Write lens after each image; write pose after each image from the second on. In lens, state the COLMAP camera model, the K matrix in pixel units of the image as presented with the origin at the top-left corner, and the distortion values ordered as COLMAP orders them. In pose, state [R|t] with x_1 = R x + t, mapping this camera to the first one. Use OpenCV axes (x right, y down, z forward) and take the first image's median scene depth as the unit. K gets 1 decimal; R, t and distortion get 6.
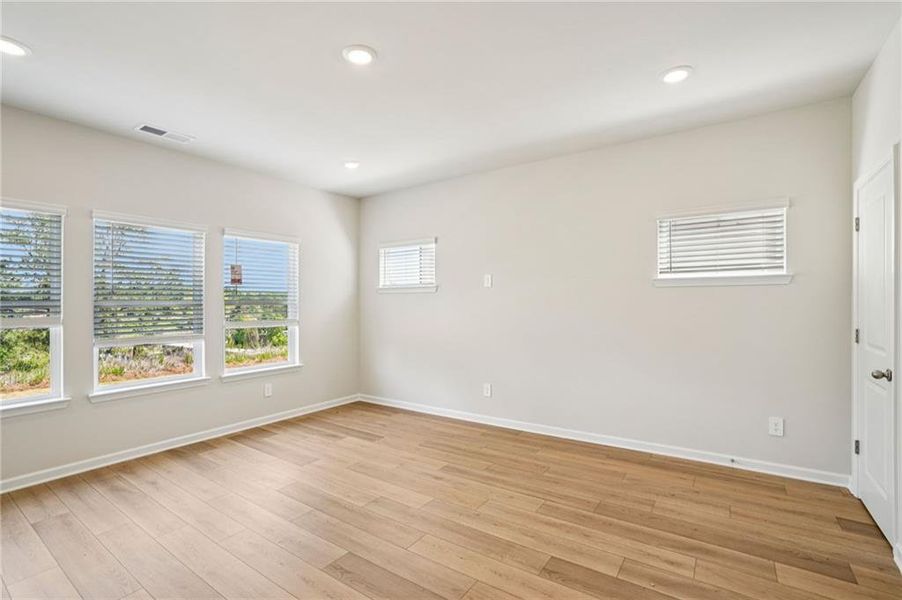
lens RADIAL K [[415.1, 0, 444.0], [0, 415.1, 297.7], [0, 0, 1]] dist [-0.058894, 0.023257]
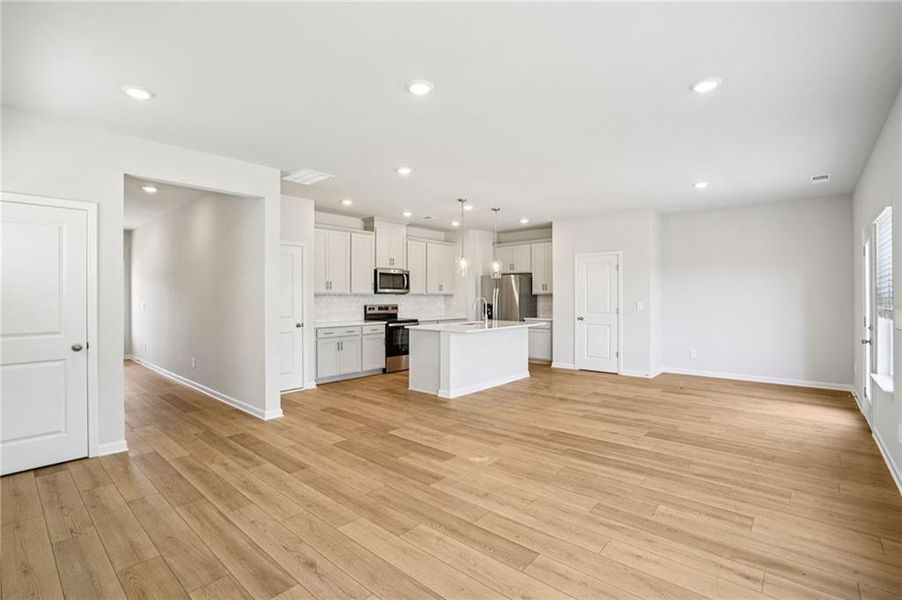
lens RADIAL K [[421.1, 0, 445.0], [0, 421.1, 289.6], [0, 0, 1]] dist [-0.059935, 0.019276]
pose [[-0.993765, 0.012085, 0.110835, -0.264978], [0.009241, 0.999616, -0.026136, 0.015392], [-0.111109, -0.024949, -0.993495, 1.408786]]
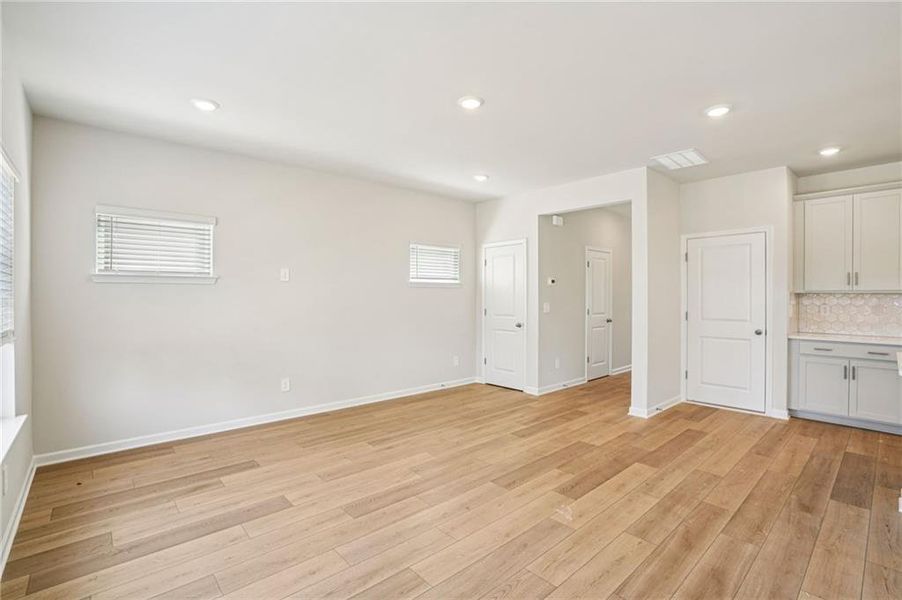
lens RADIAL K [[415.1, 0, 444.0], [0, 415.1, 297.7], [0, 0, 1]] dist [-0.058894, 0.023257]
pose [[0.233199, 0.002309, 0.972426, -0.954247], [-0.011456, 0.999934, 0.000372, 0.011059], [-0.972362, -0.011227, 0.233210, 0.501567]]
